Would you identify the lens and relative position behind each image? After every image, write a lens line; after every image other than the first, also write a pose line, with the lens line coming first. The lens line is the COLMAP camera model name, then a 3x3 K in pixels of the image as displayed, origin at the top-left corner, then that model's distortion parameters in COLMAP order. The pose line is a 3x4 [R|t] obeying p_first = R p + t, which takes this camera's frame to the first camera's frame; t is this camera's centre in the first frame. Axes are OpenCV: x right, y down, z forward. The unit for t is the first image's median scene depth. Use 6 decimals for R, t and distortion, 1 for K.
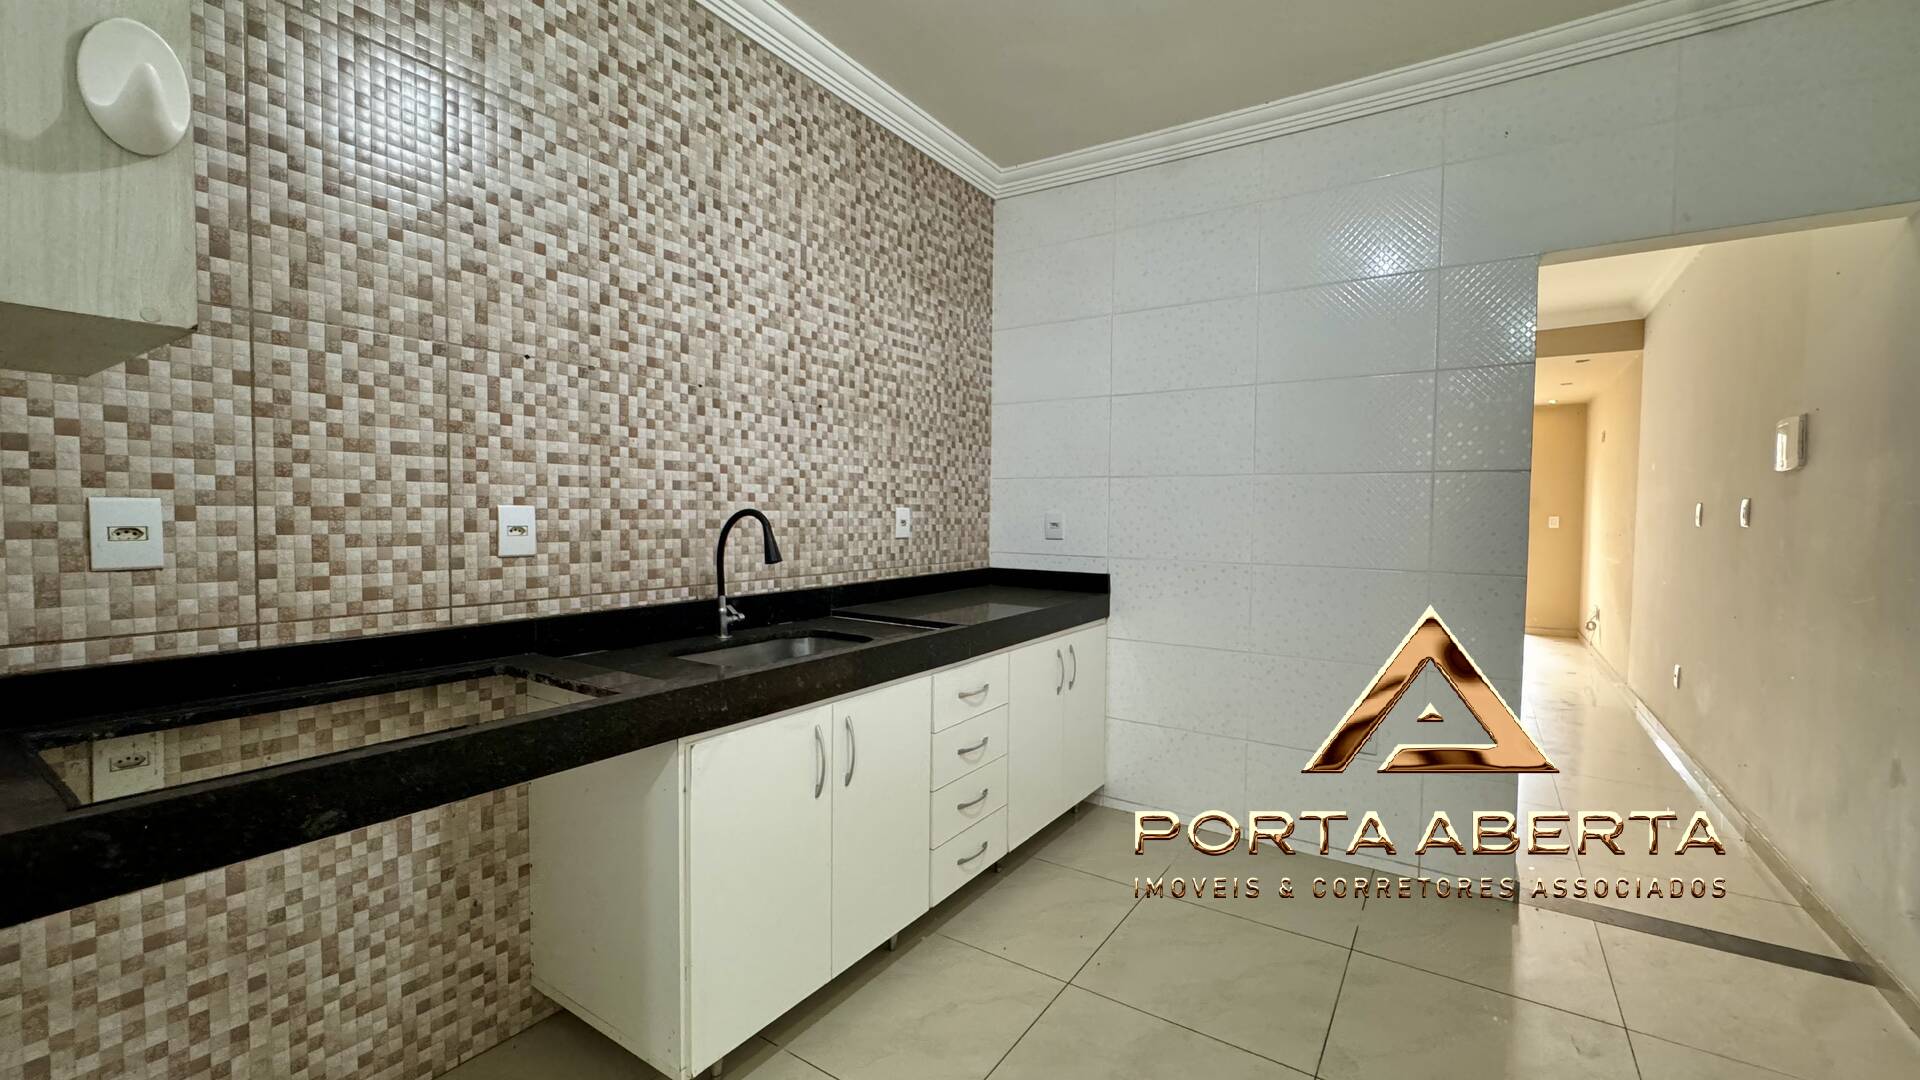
lens RADIAL K [[768.5, 0, 959.3], [0, 768.5, 538.0], [0, 0, 1]] dist [-0.001728, -0.000341]
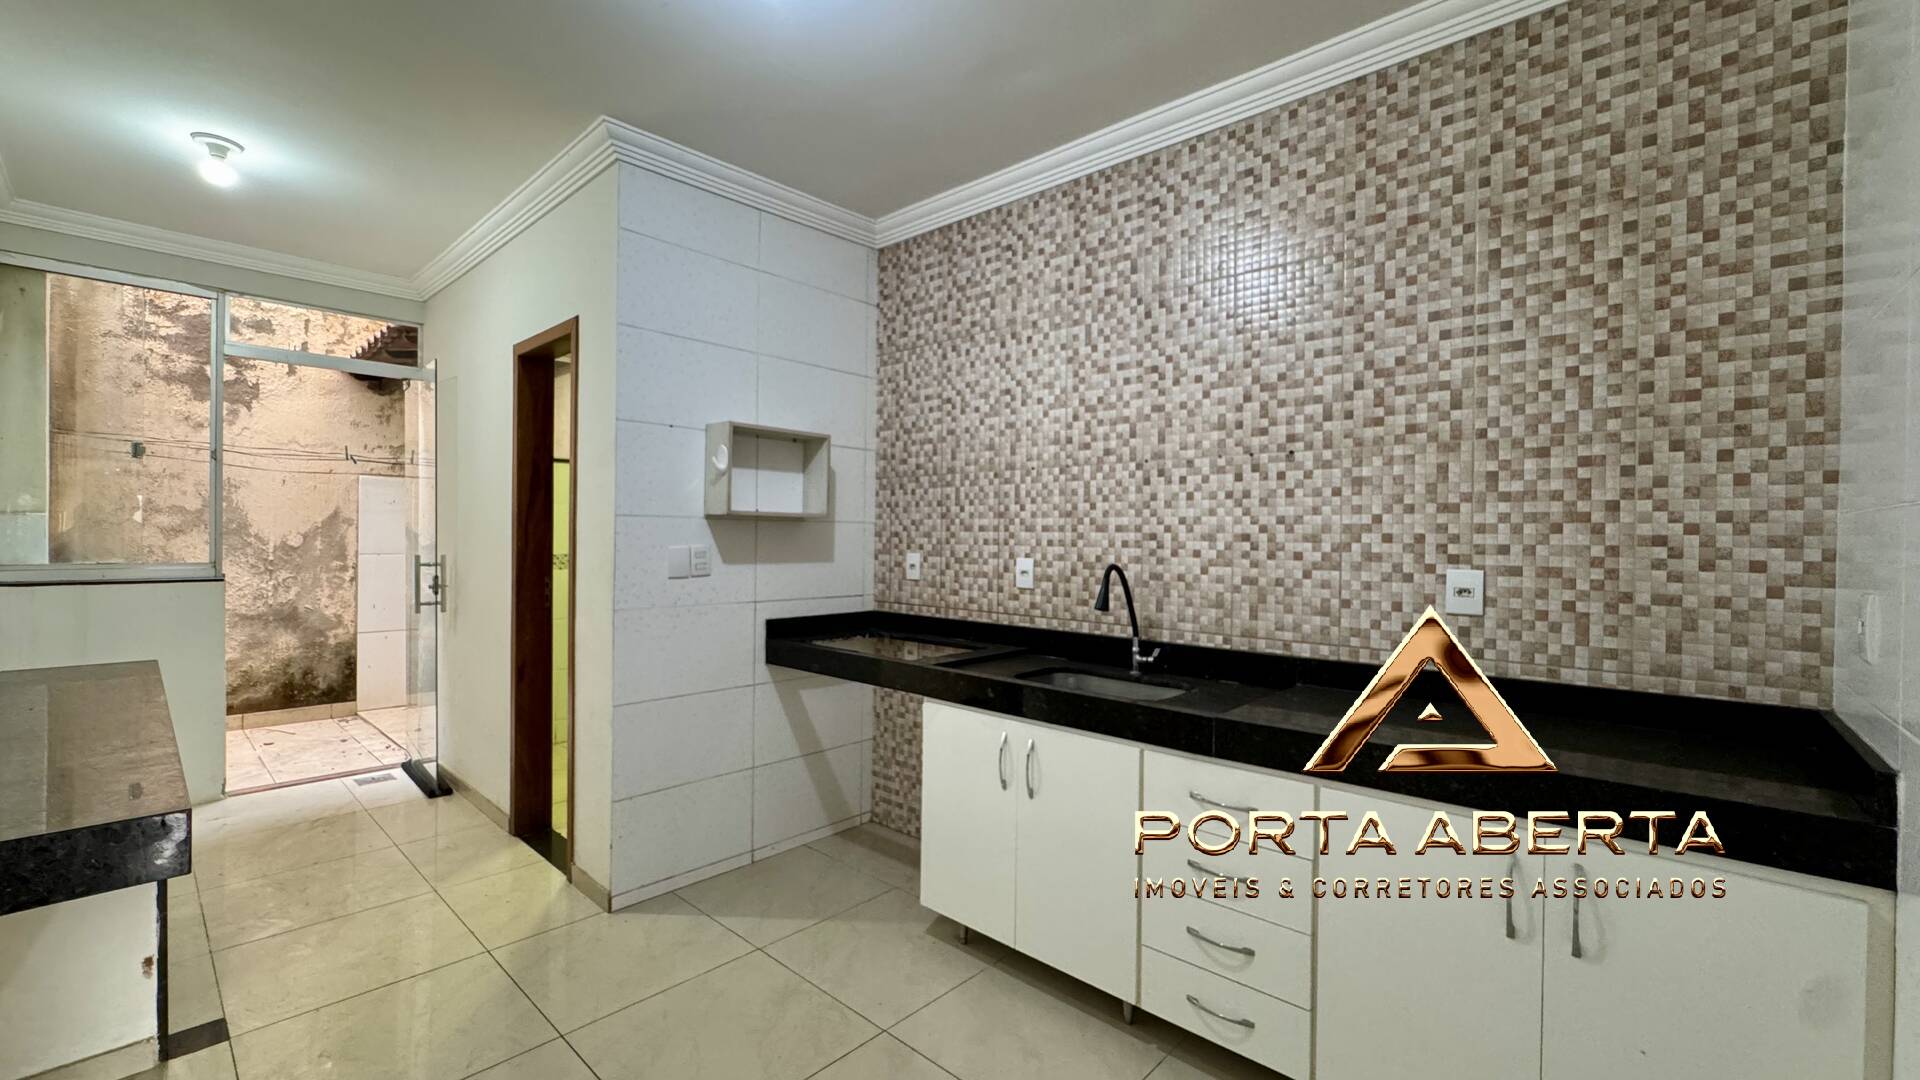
lens RADIAL K [[768.5, 0, 958.3], [0, 768.5, 542.0], [0, 0, 1]] dist [-0.001728, -0.000341]
pose [[-0.148763, -0.009088, -0.988831, 0.875162], [-0.049892, 0.998753, -0.001673, -0.053776], [0.987614, 0.049086, -0.149031, 0.874590]]
